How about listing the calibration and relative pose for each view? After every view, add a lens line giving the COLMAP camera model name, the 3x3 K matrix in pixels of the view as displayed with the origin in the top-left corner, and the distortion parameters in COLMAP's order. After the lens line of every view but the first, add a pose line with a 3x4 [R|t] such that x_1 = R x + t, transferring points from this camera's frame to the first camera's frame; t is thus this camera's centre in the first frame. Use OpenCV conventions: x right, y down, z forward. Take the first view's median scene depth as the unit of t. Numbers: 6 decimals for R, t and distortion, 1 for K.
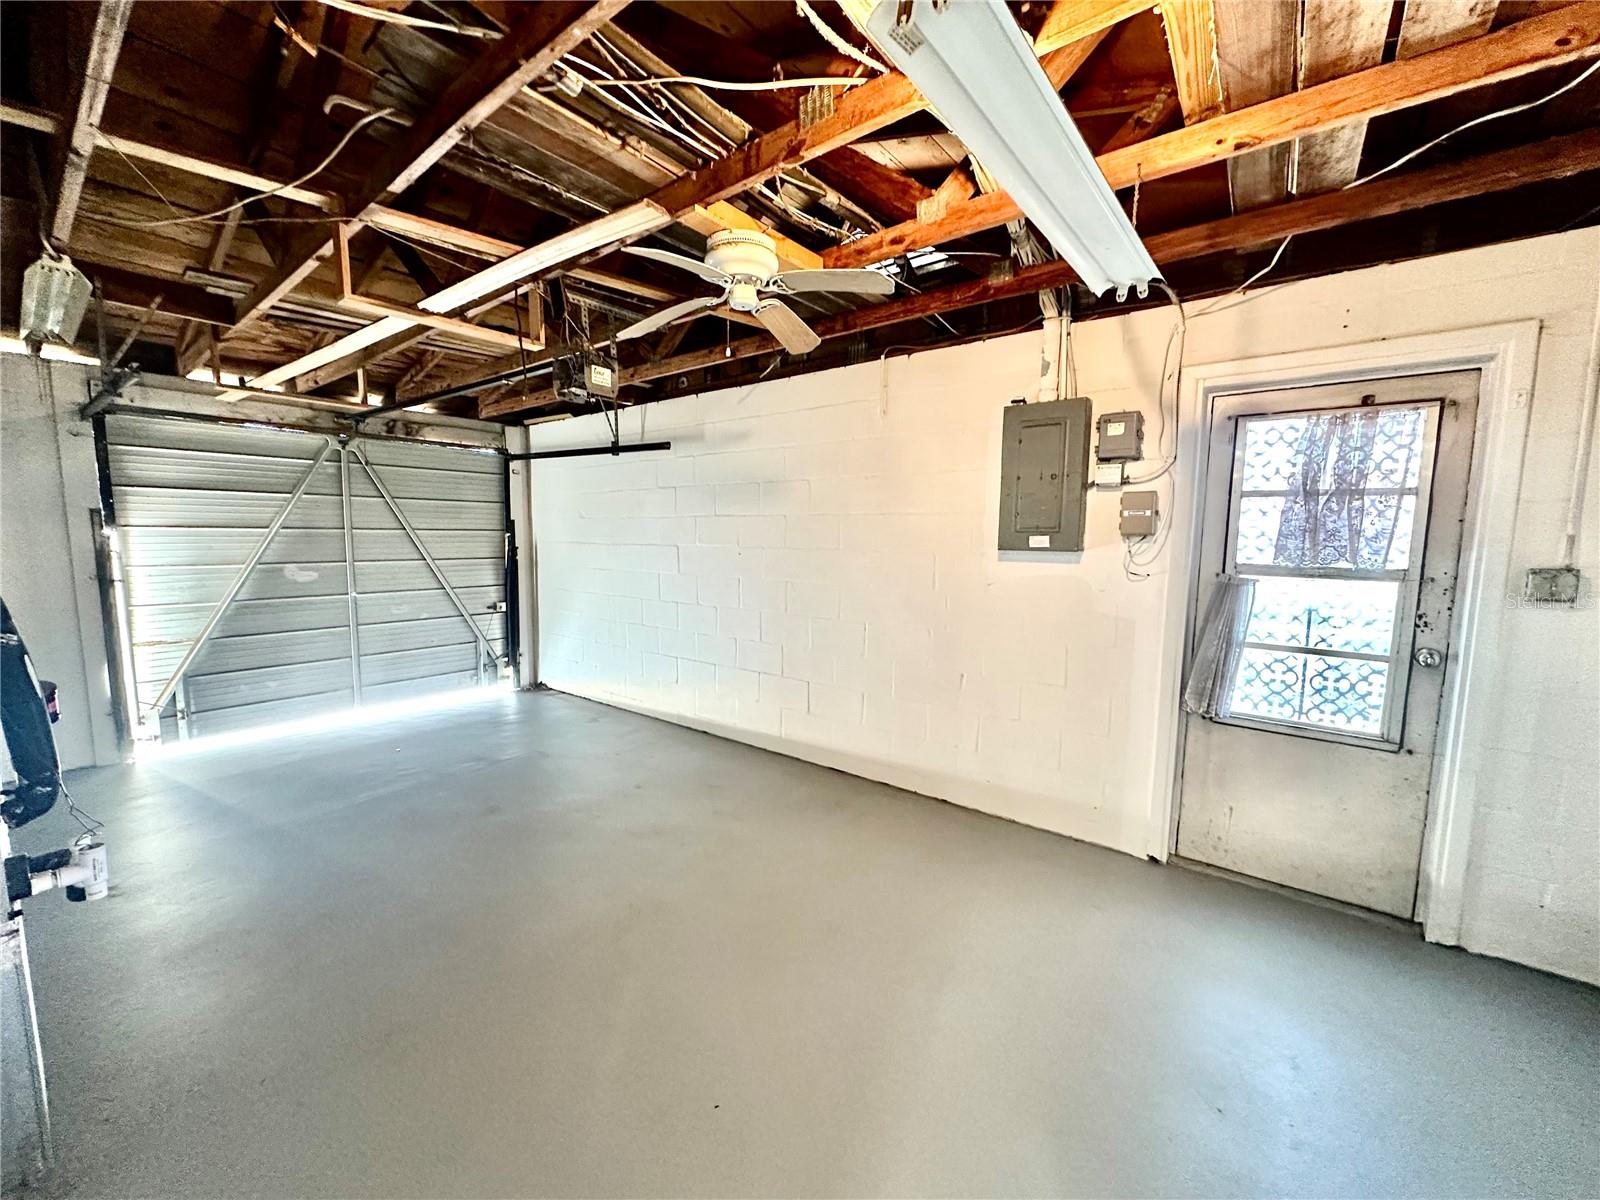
lens RADIAL K [[634.8, 0, 805.0], [0, 634.8, 601.2], [0, 0, 1]] dist [-0.003027, 0.000659]
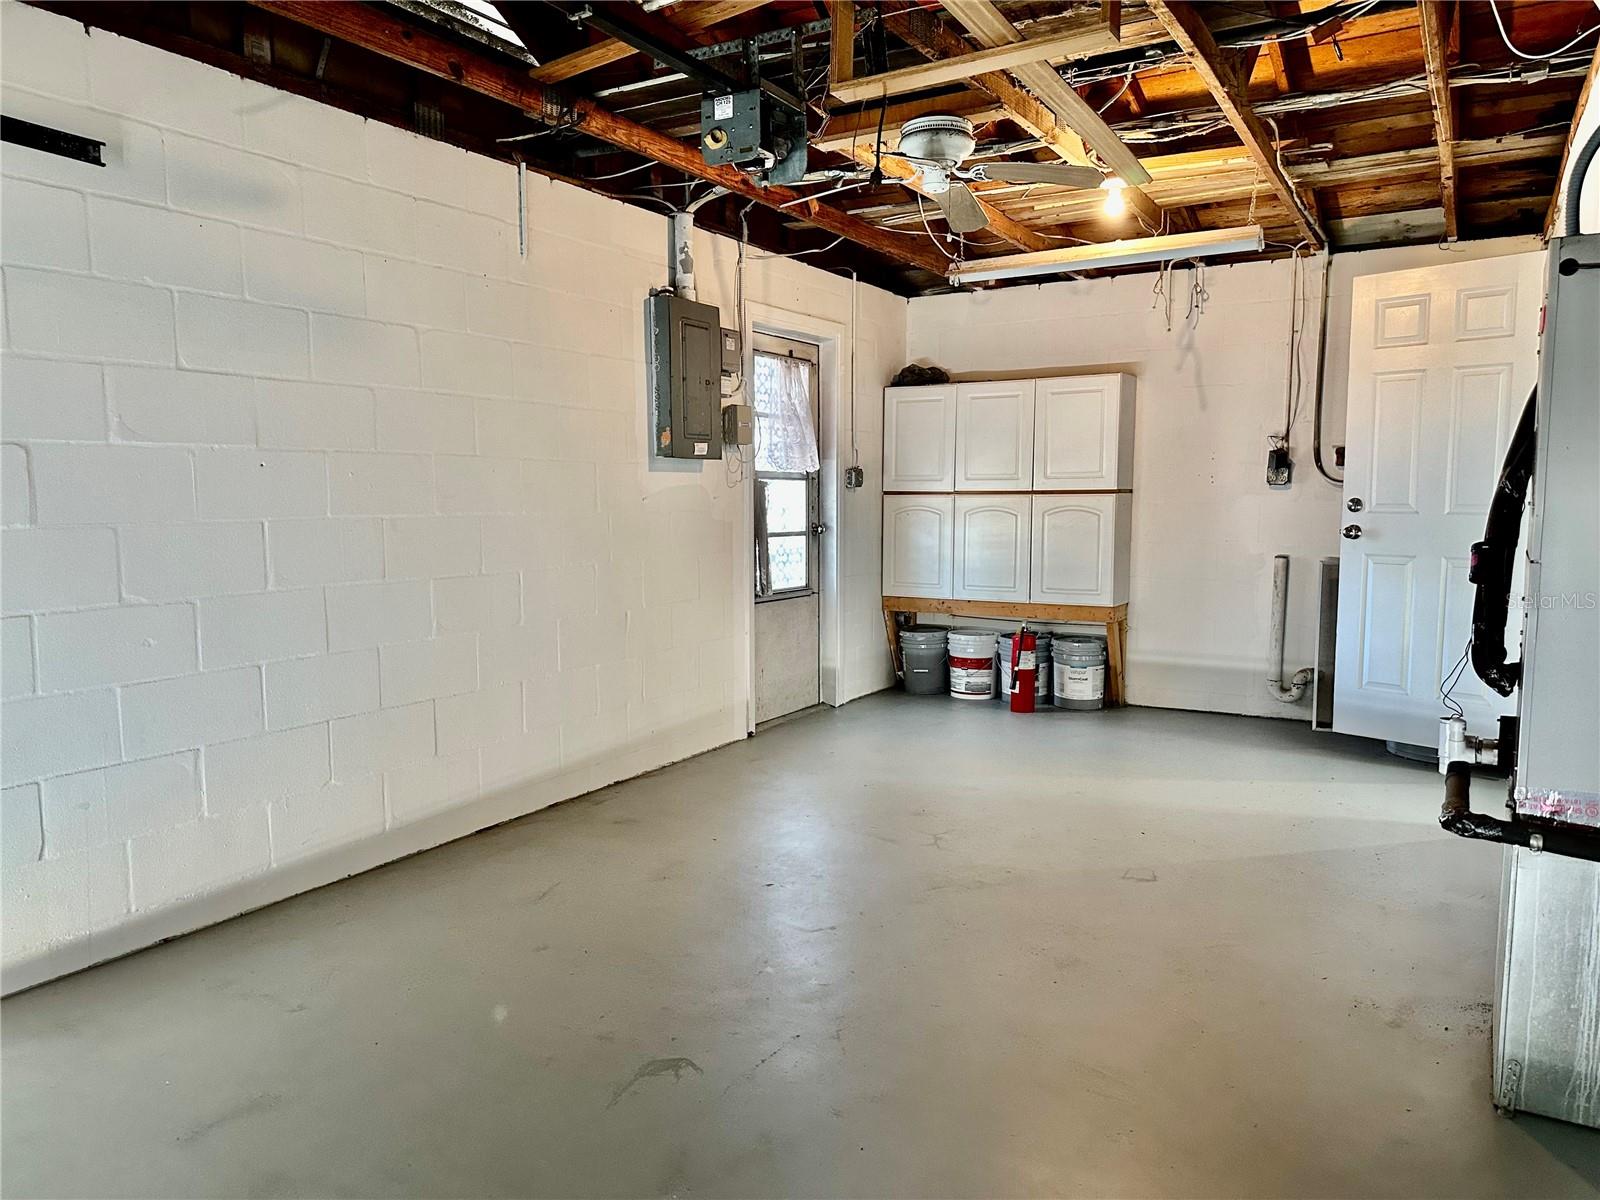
lens RADIAL K [[1120.7, 0, 803.6], [0, 1120.7, 604.9], [0, 0, 1]] dist [0.038744, -0.050581]
pose [[-0.136652, -0.109793, 0.984516, -1.297144], [0.105876, 0.986528, 0.124713, -0.053776], [-0.984945, 0.121279, -0.123187, 1.042561]]
